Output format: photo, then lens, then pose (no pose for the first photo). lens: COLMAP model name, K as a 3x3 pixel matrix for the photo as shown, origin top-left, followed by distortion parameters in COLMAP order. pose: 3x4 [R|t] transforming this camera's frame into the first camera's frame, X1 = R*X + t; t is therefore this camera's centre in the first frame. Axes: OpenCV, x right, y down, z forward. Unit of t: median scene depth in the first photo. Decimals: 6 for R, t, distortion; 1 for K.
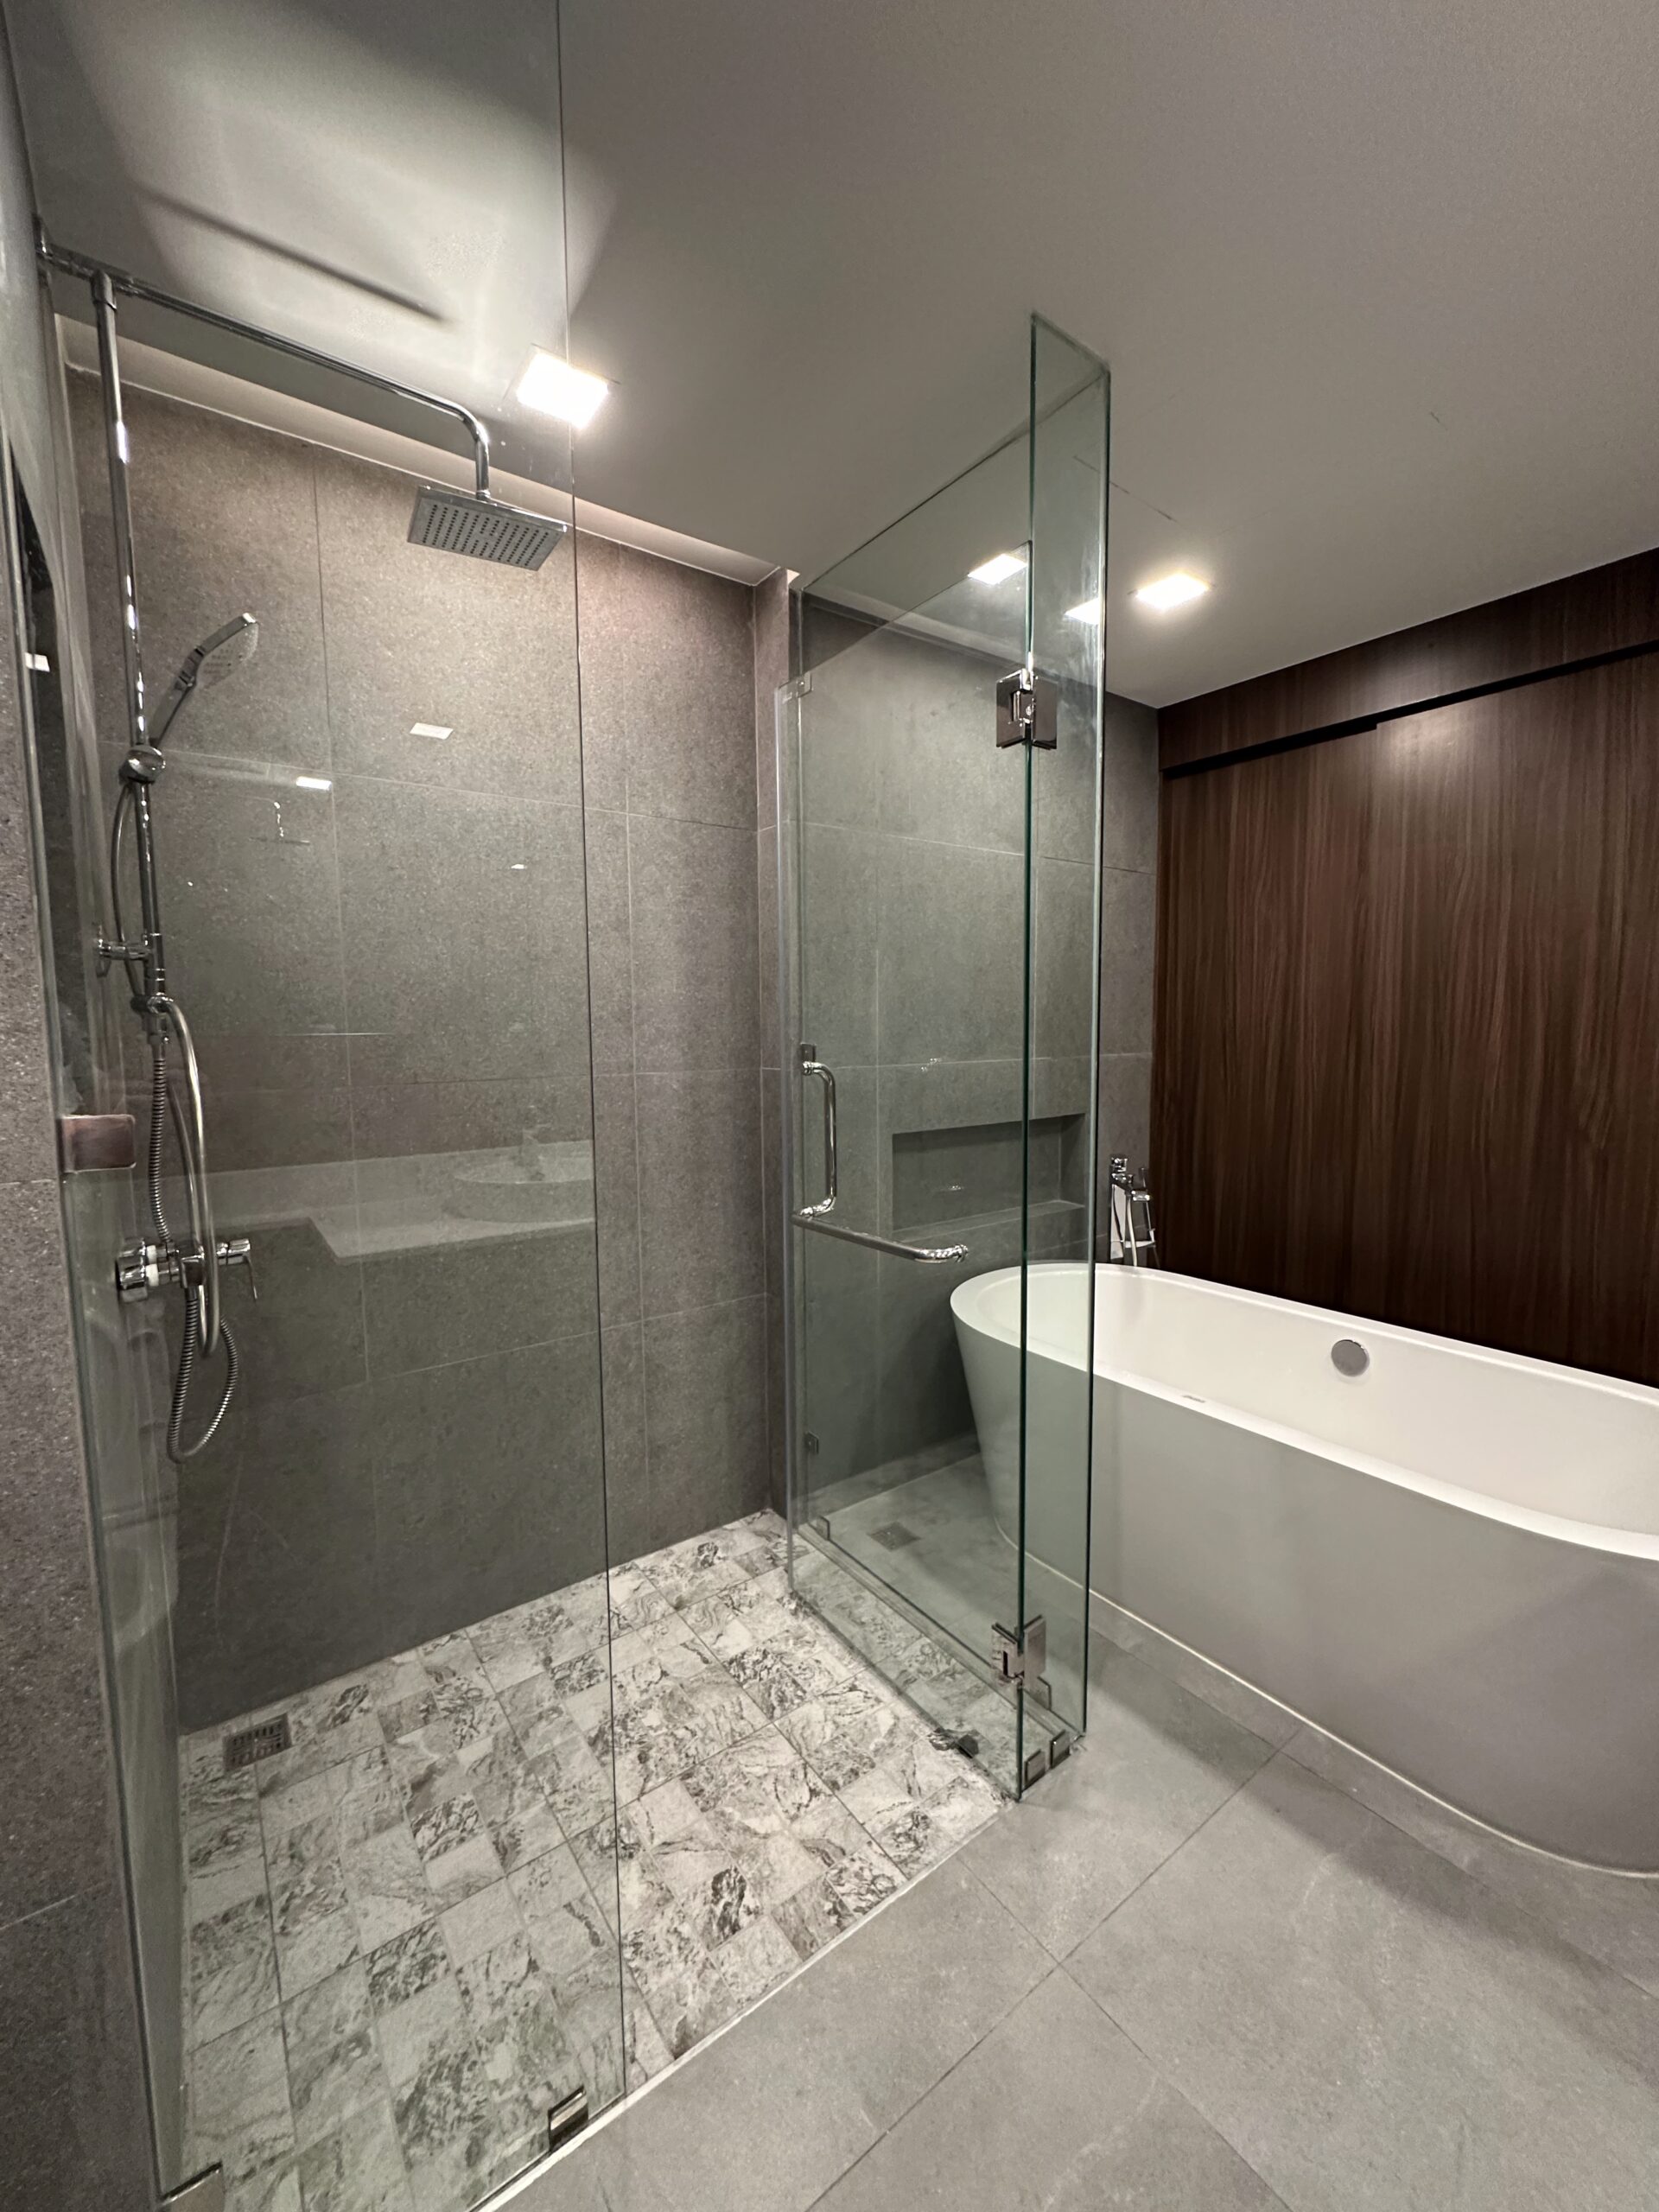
lens RADIAL K [[887.5, 0, 825.5], [0, 887.5, 1106.9], [0, 0, 1]] dist [-0.005688, 0.001033]
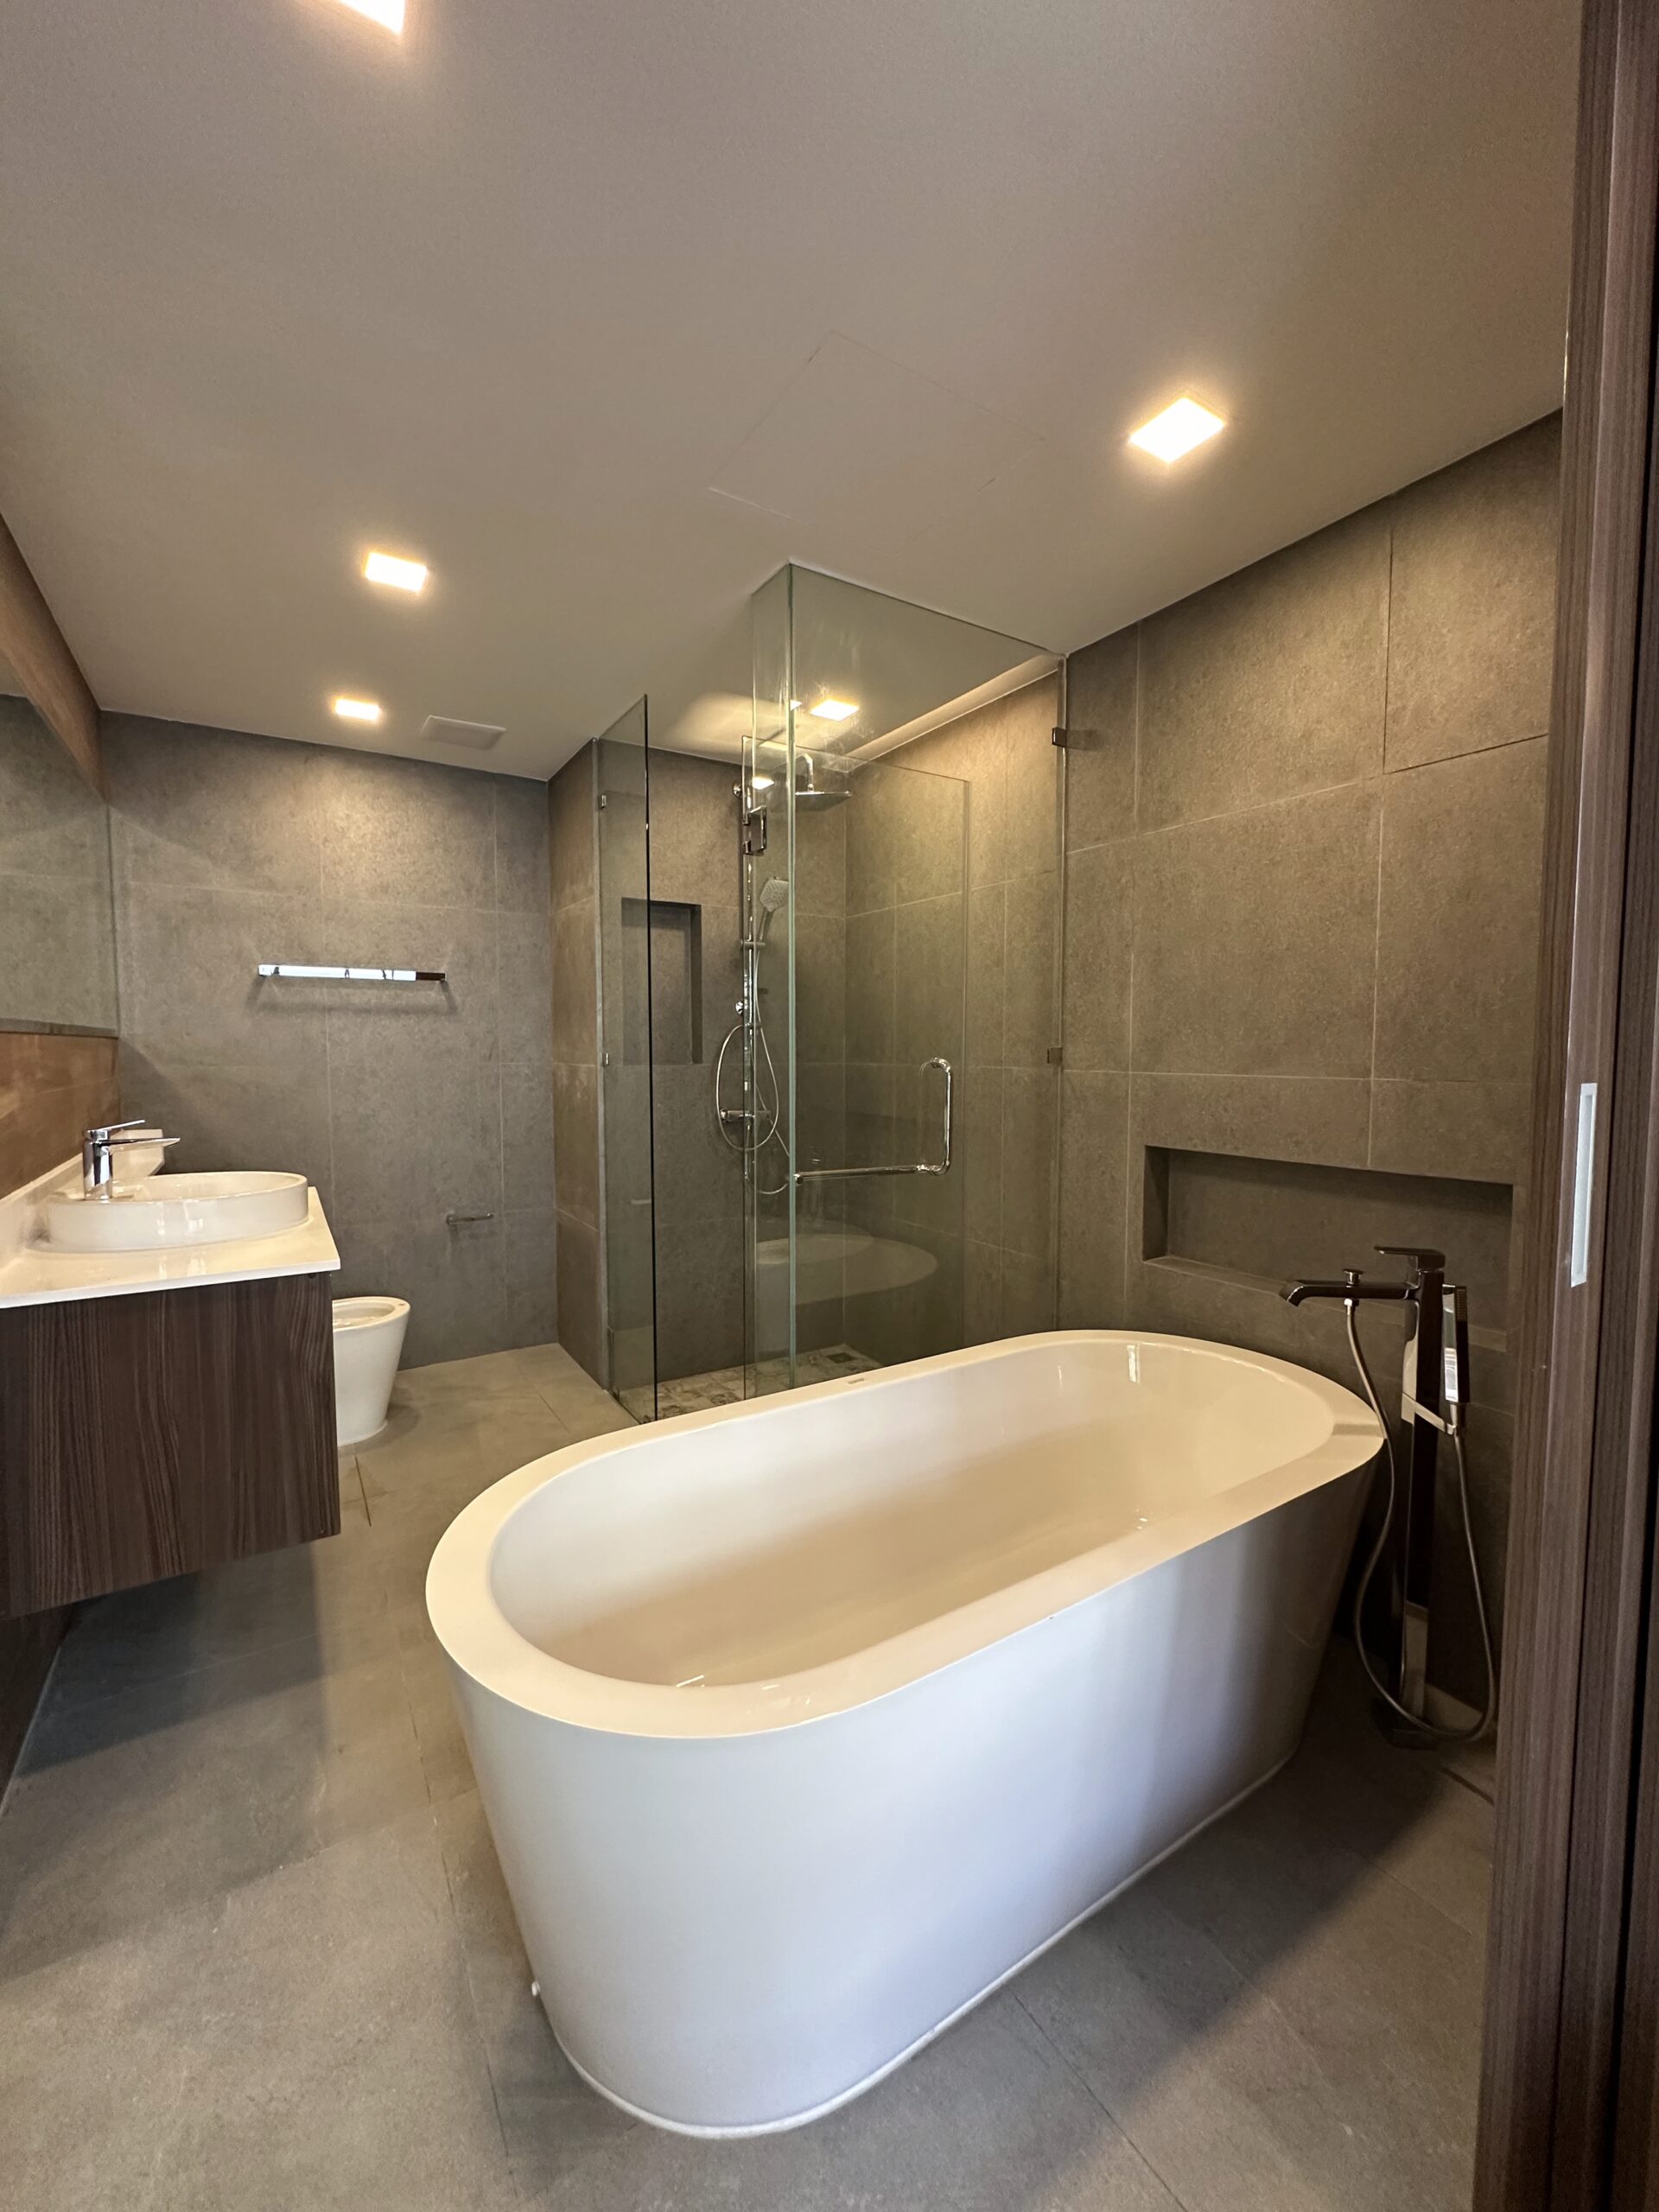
lens RADIAL K [[887.5, 0, 825.5], [0, 887.5, 1106.9], [0, 0, 1]] dist [-0.005688, 0.001033]
pose [[-0.074168, 0.078028, -0.994189, 1.079793], [-0.092791, 0.992069, 0.084784, -0.060998], [0.992919, 0.098540, -0.066339, 0.746466]]
